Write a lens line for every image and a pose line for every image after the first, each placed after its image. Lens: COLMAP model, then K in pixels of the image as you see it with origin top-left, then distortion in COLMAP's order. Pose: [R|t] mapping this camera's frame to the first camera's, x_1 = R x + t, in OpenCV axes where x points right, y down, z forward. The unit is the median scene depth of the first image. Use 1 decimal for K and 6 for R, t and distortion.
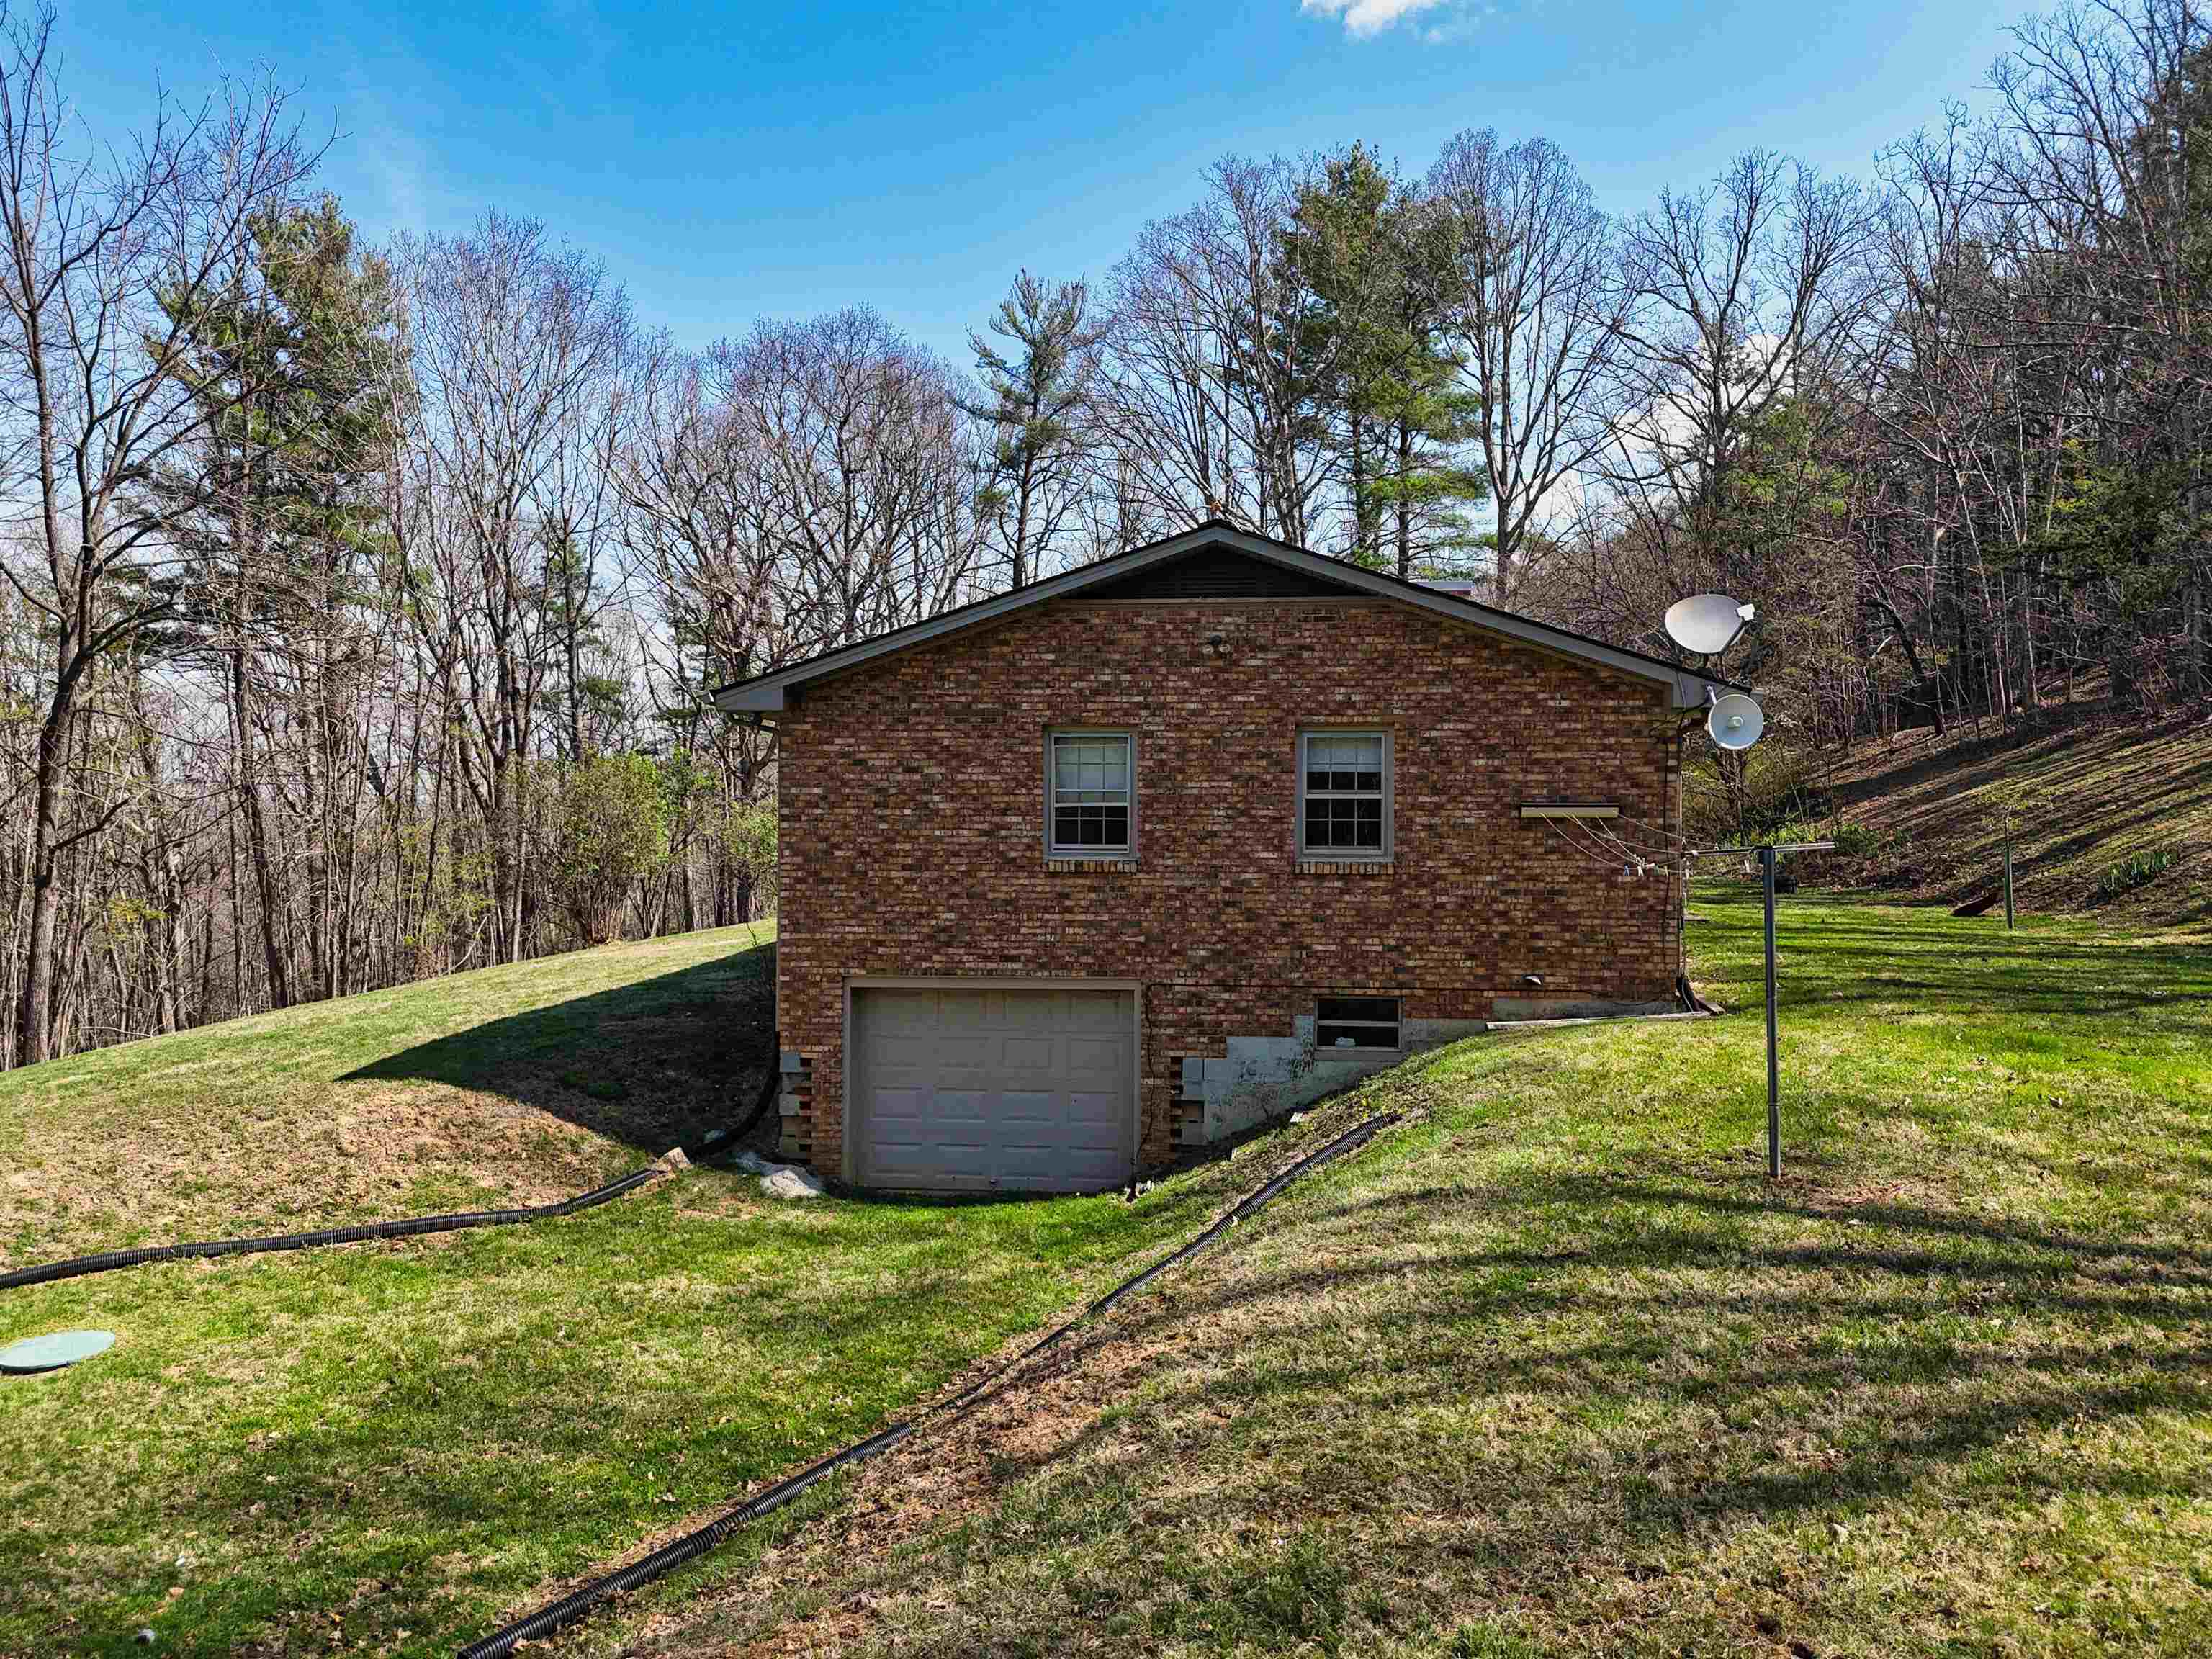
lens RADIAL K [[1630.4, 0, 1099.4], [0, 1630.4, 817.2], [0, 0, 1]] dist [0.062027, -0.054216]
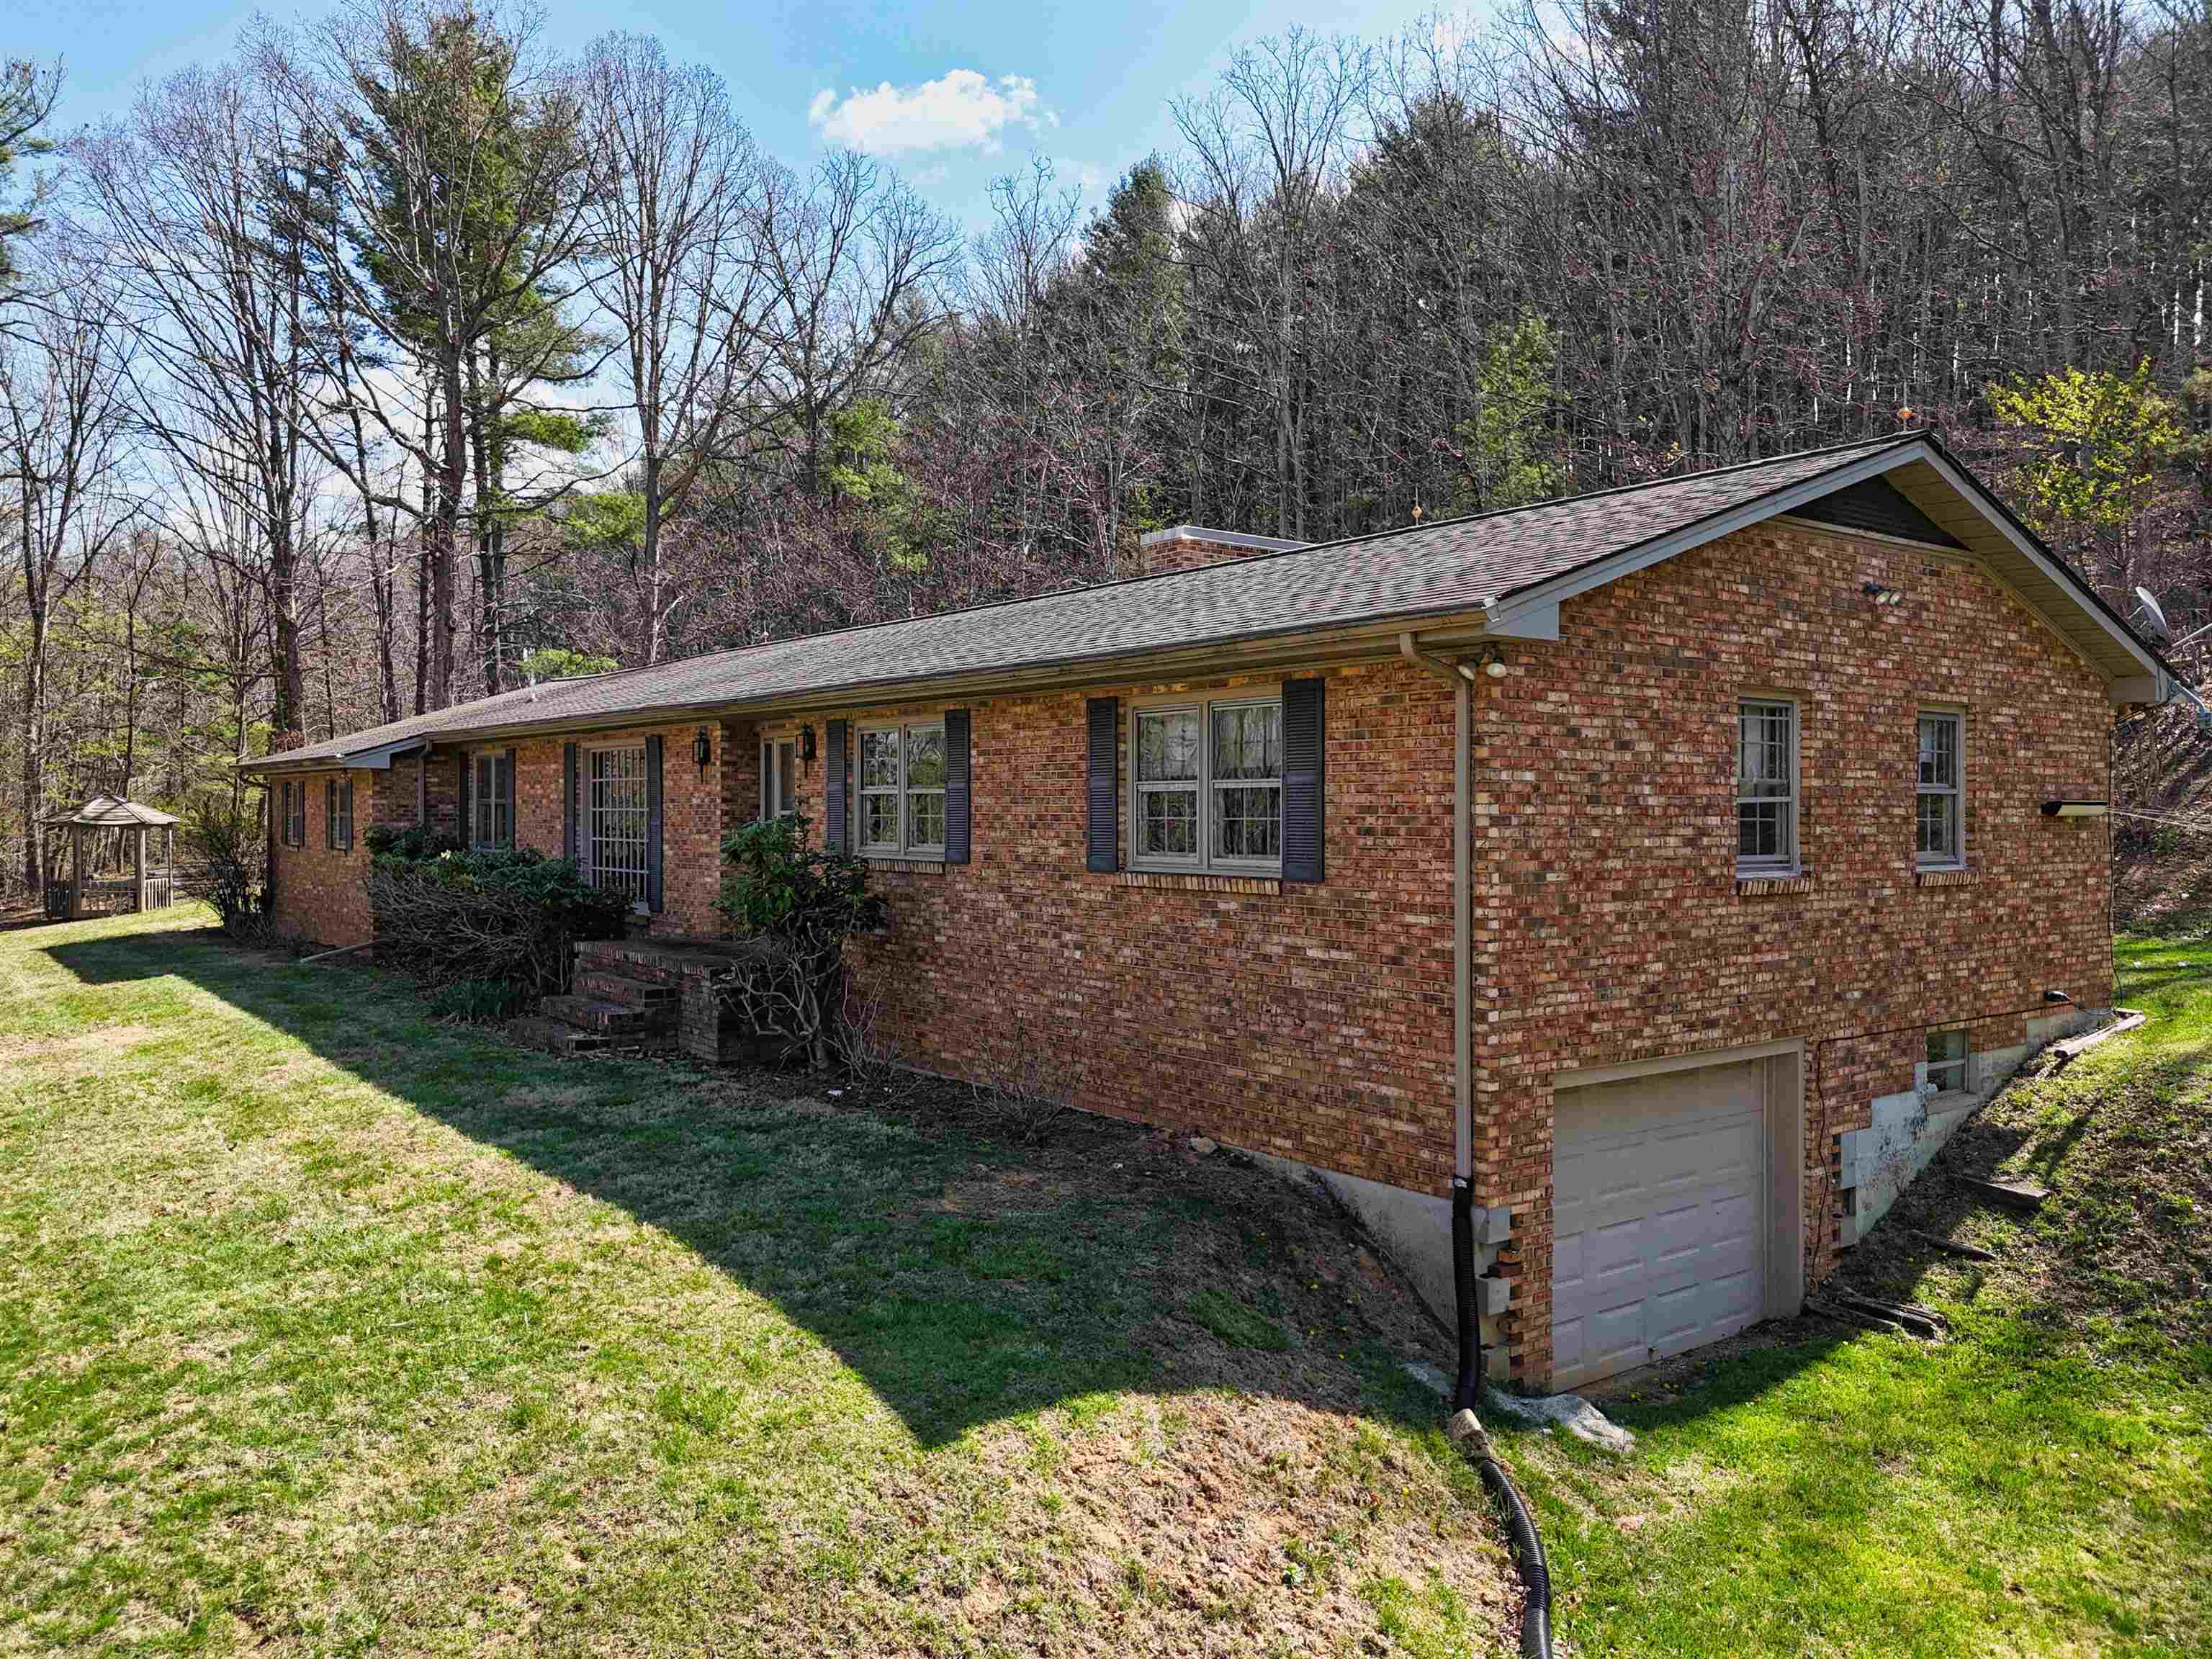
lens RADIAL K [[1630.4, 0, 1098.2], [0, 1630.4, 834.0], [0, 0, 1]] dist [0.062027, -0.054216]
pose [[0.740270, -0.010601, 0.672226, -0.711165], [0.001137, 0.999894, 0.014516, -0.003685], [-0.672308, -0.009981, 0.740204, 0.660265]]
